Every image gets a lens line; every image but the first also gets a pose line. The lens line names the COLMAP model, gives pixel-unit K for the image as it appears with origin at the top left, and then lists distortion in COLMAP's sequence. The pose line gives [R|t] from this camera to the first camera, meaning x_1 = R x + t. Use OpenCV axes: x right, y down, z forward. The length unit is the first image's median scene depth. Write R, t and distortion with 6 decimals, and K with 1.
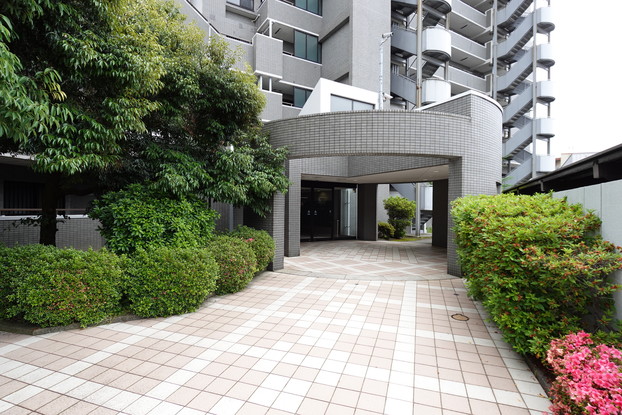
lens RADIAL K [[312.1, 0, 311.0], [0, 312.1, 207.5], [0, 0, 1]] dist [0.002074, 0.000444]
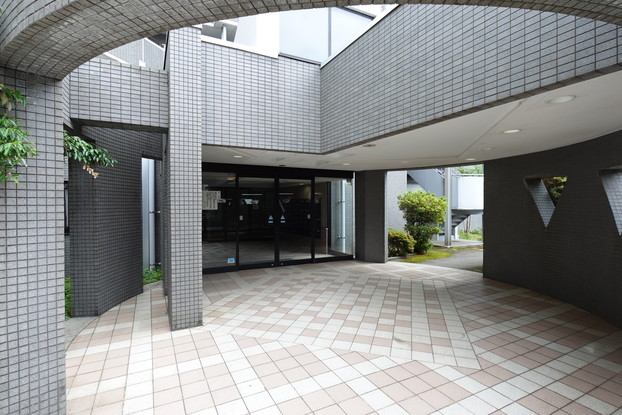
lens RADIAL K [[312.1, 0, 311.0], [0, 312.1, 207.5], [0, 0, 1]] dist [0.002074, 0.000444]
pose [[0.998101, -0.012117, -0.060394, 0.093413], [0.012912, 0.999835, 0.012790, -0.011610], [0.060229, -0.013545, 0.998093, 0.343504]]
